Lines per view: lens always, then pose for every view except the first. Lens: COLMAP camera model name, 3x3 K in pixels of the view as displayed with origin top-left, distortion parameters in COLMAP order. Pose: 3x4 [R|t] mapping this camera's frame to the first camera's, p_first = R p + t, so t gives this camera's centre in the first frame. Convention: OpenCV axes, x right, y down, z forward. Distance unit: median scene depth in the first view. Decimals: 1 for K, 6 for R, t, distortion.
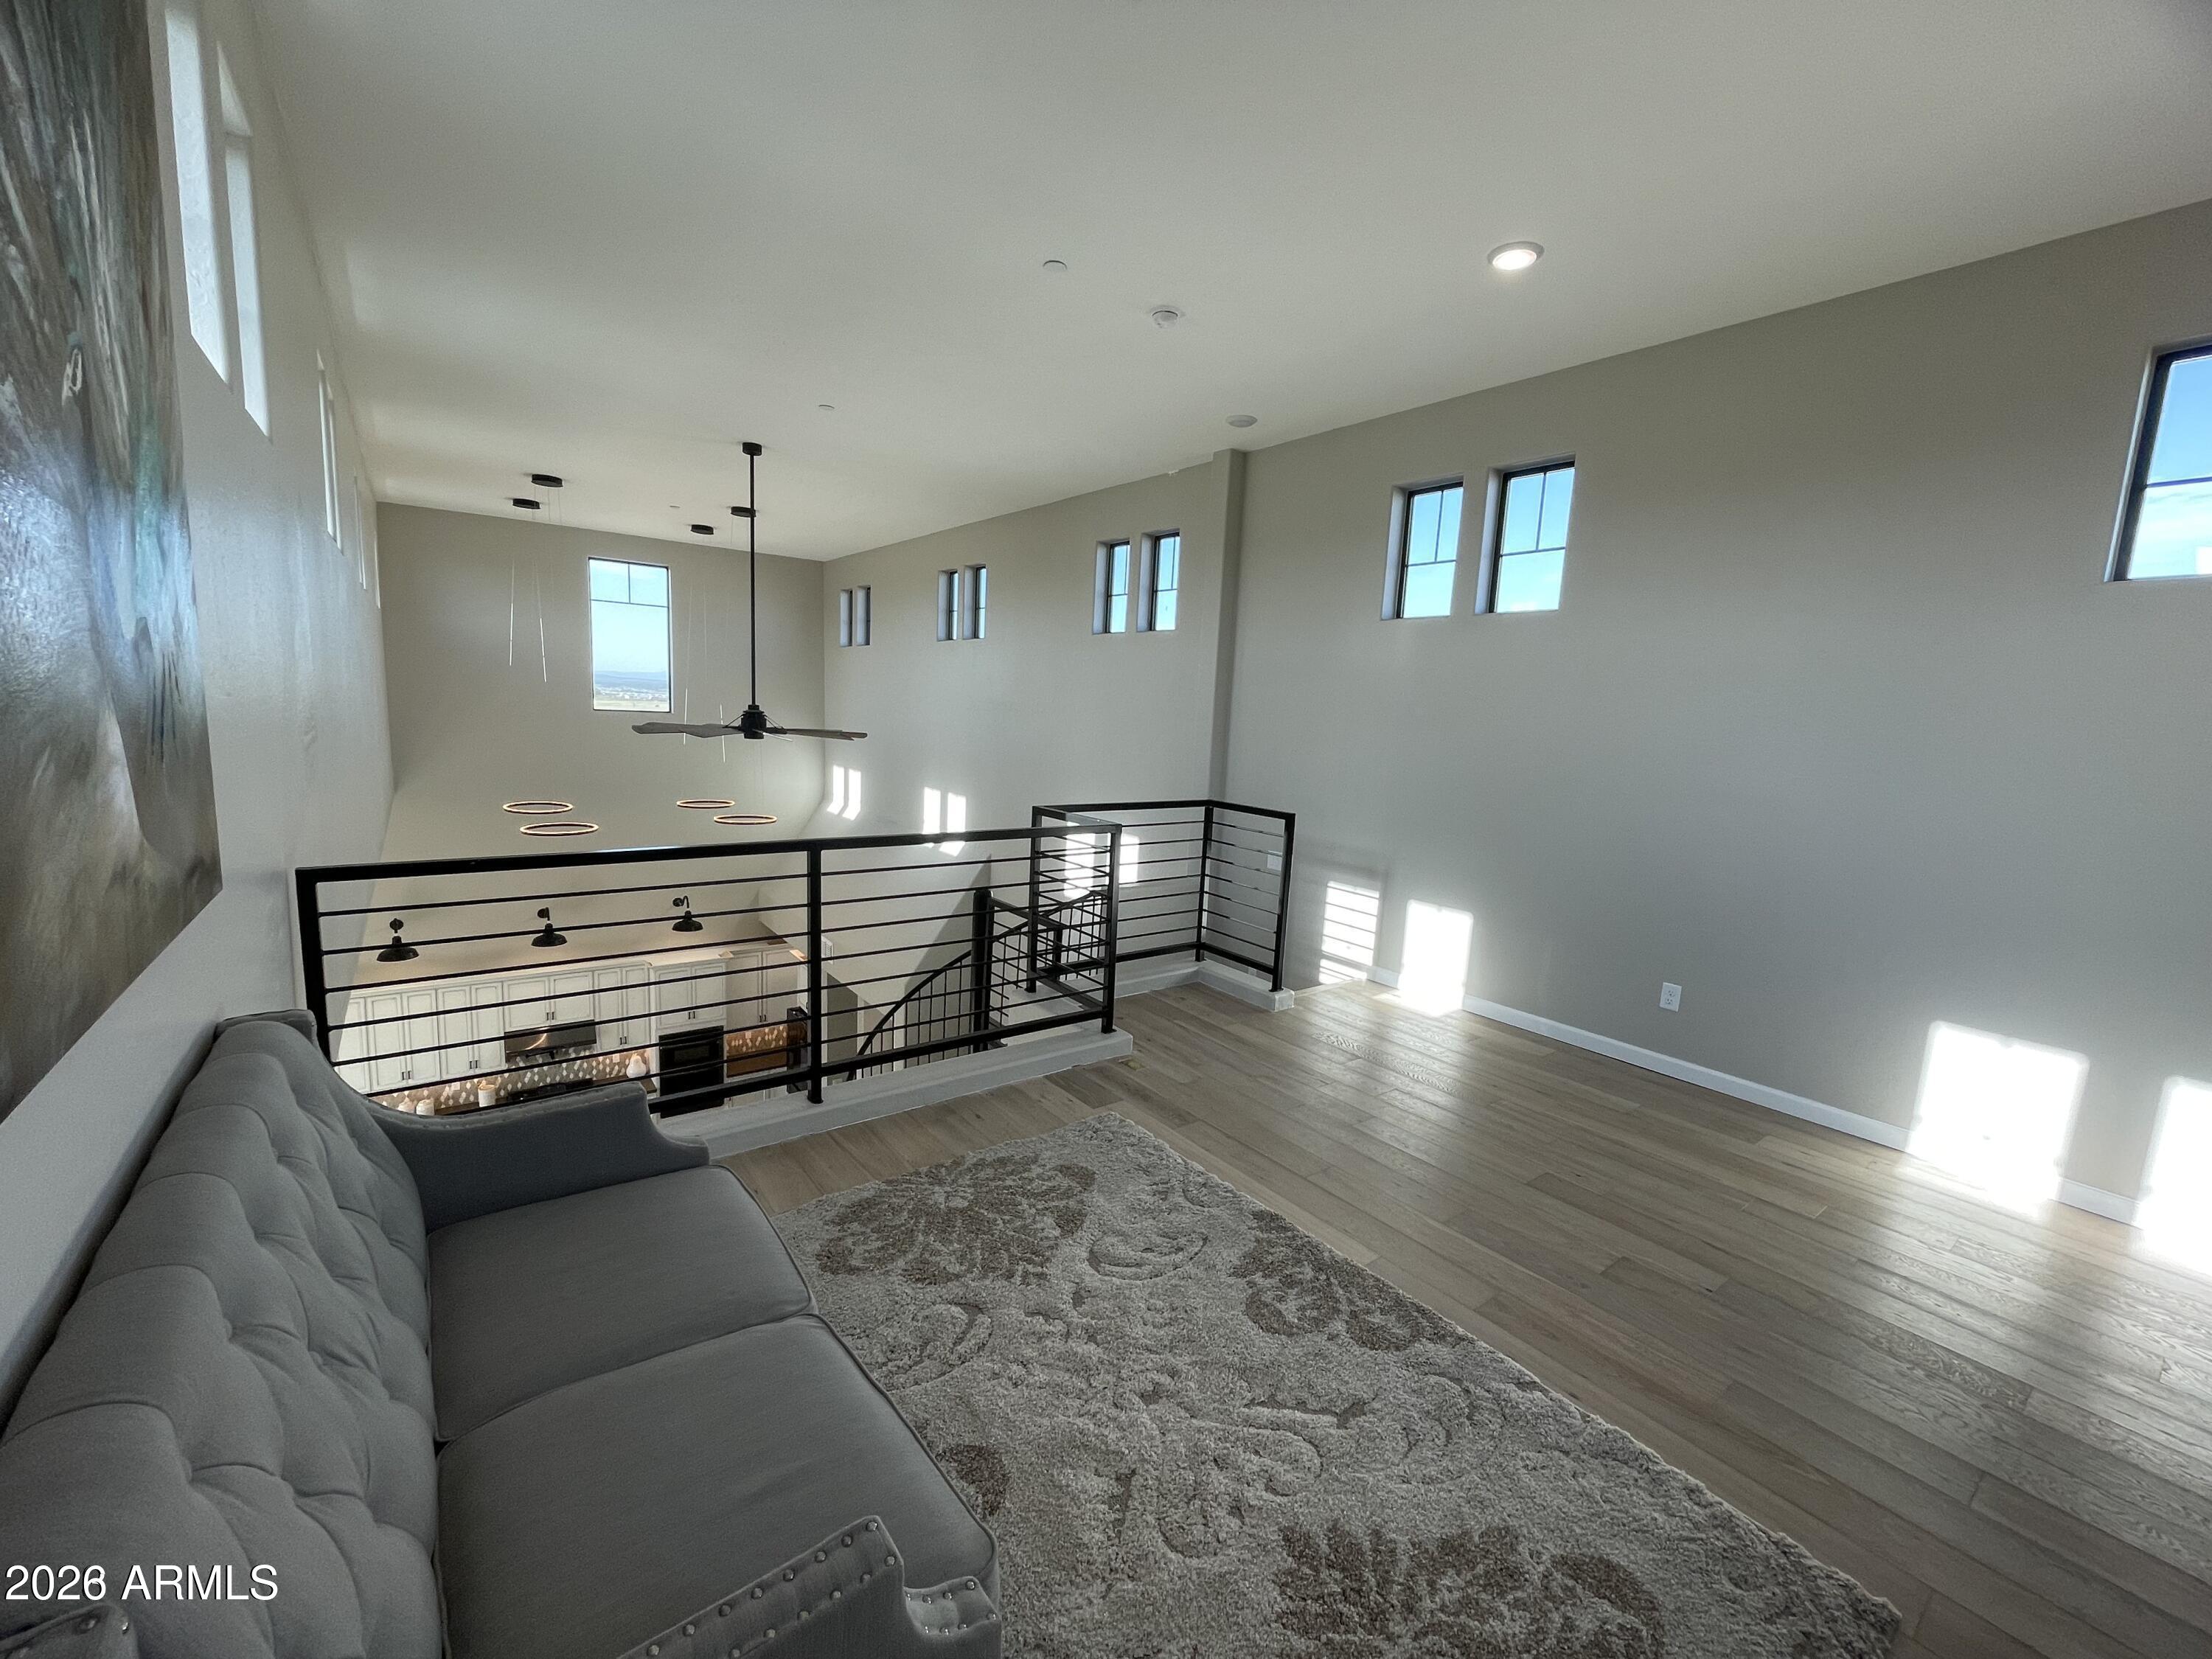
lens RADIAL K [[891.1, 0, 1108.2], [0, 891.1, 835.1], [0, 0, 1]] dist [0.002473, 0.000187]
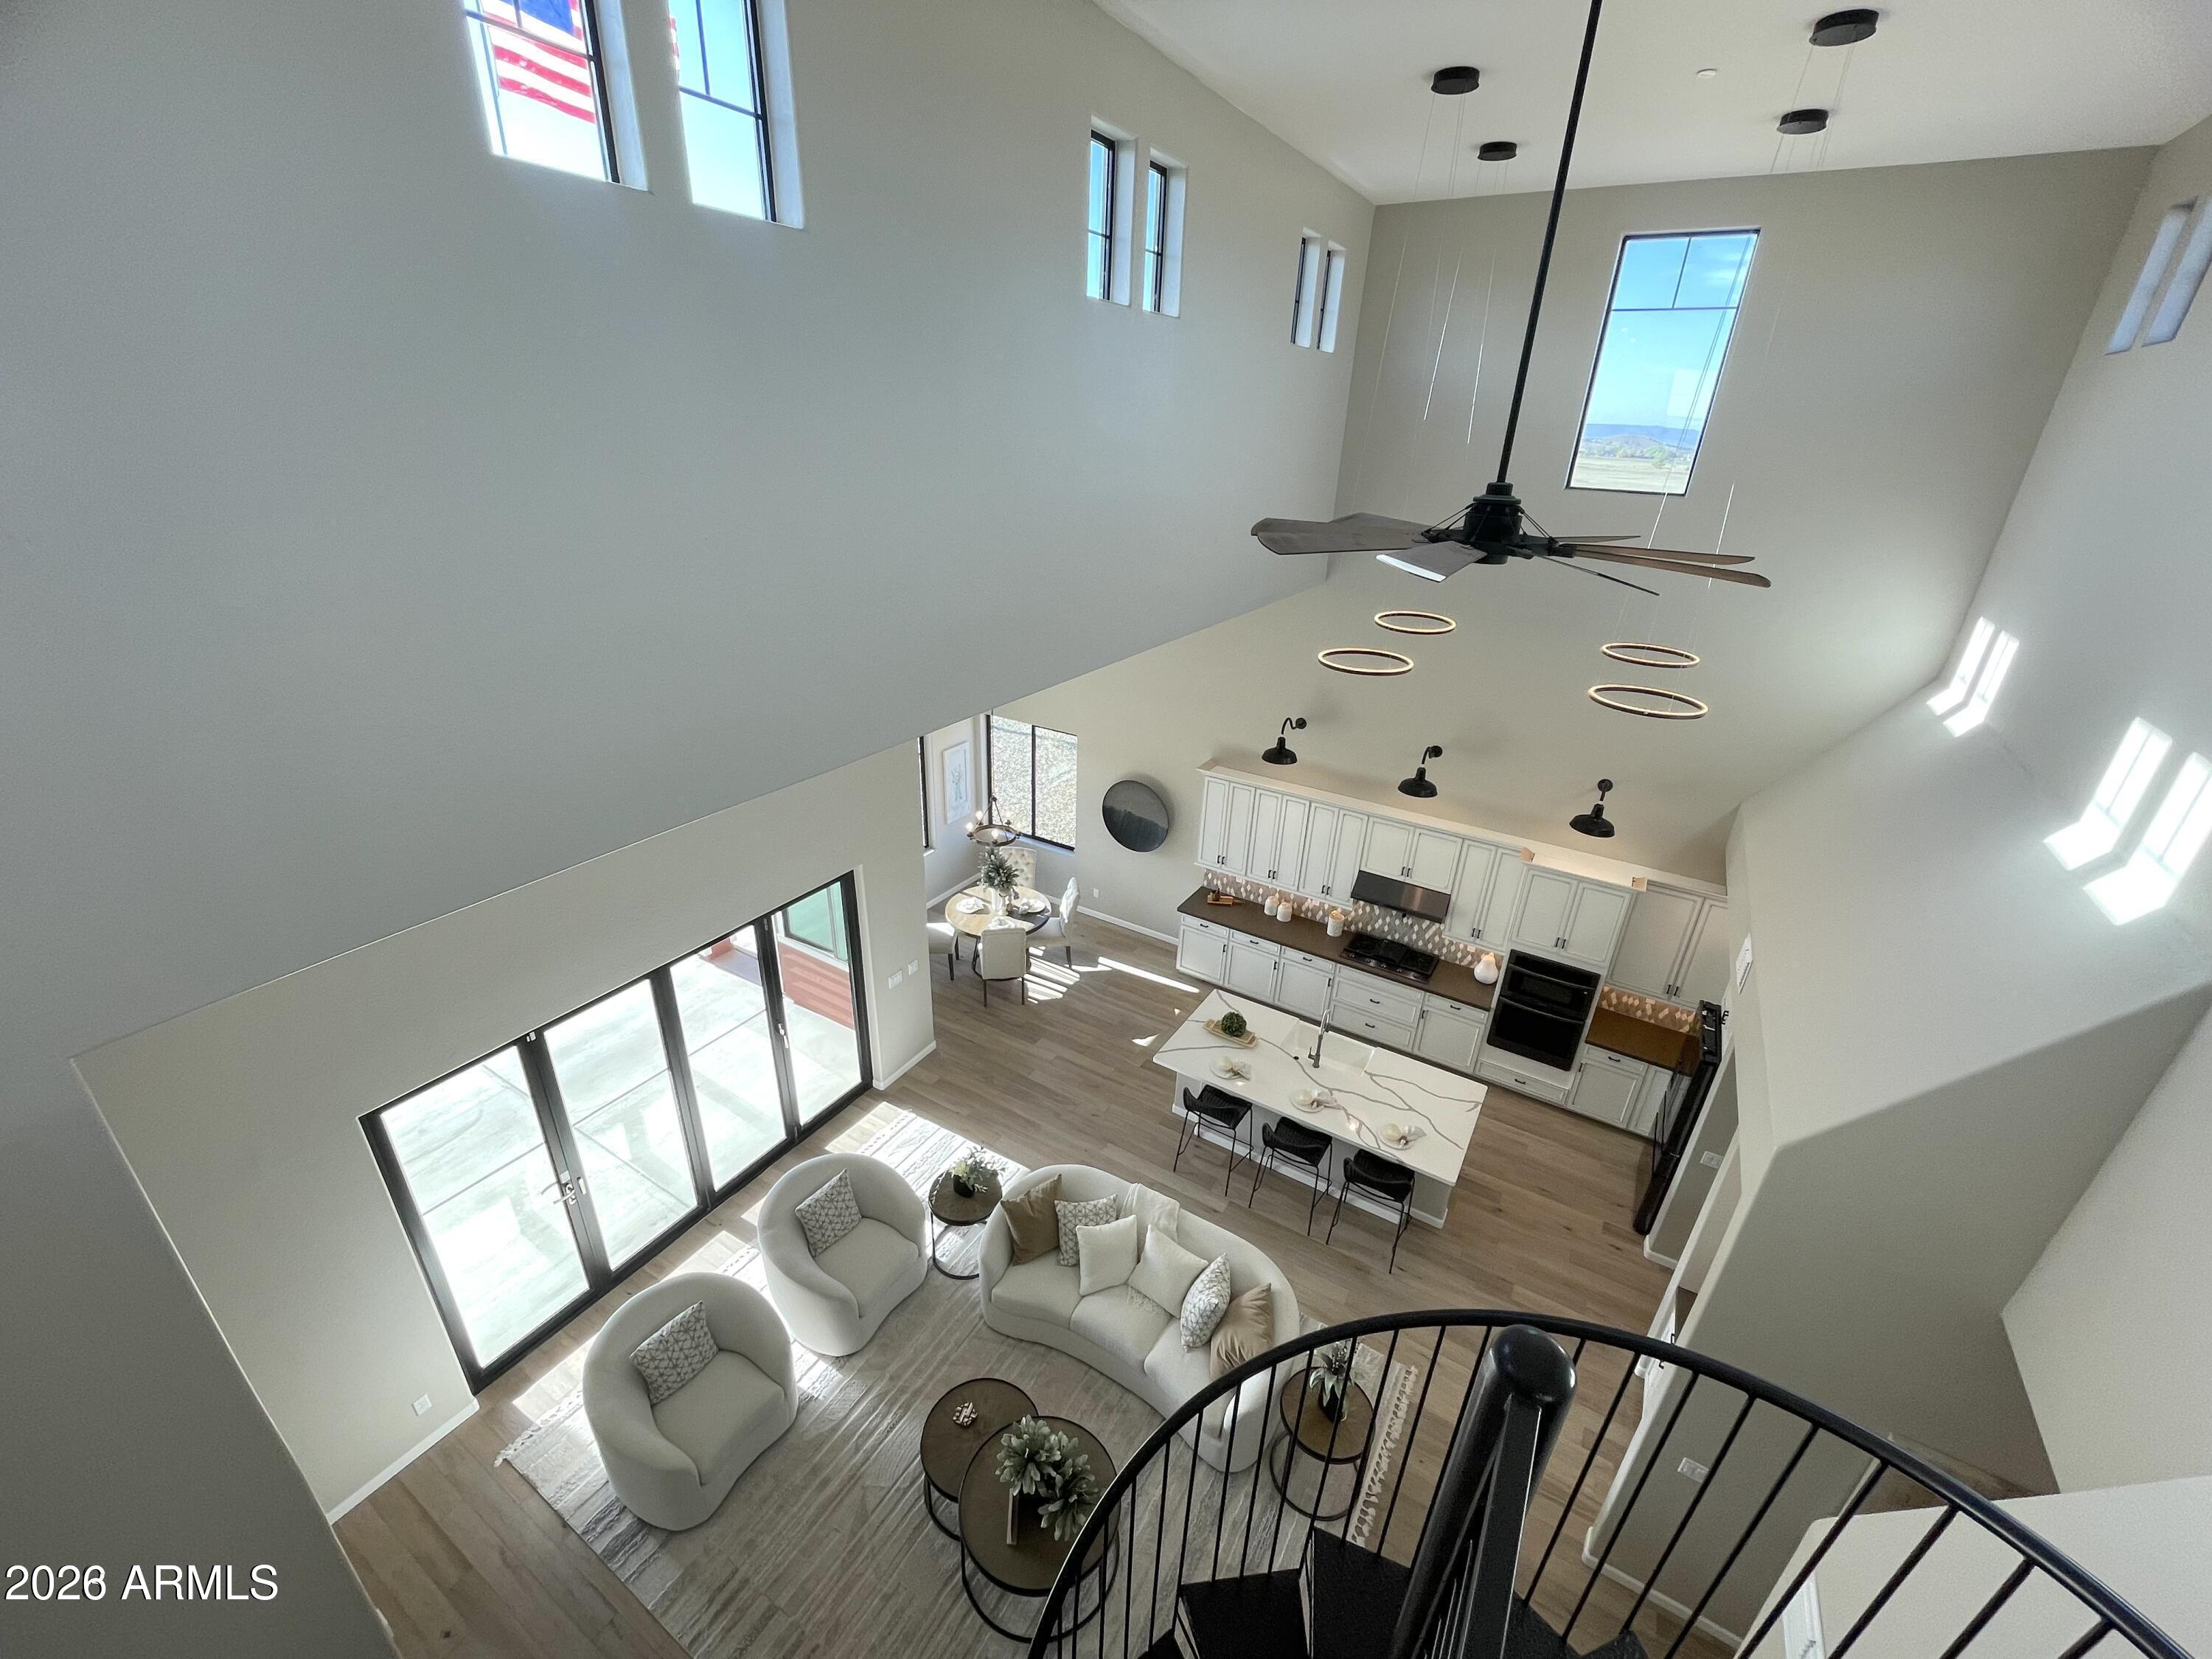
lens RADIAL K [[891.1, 0, 1108.2], [0, 891.1, 835.1], [0, 0, 1]] dist [0.002473, 0.000187]
pose [[0.364990, 0.356670, -0.859982, -0.011992], [-0.152218, 0.934139, 0.322823, -0.059141], [0.918484, 0.013077, 0.395243, 0.397781]]
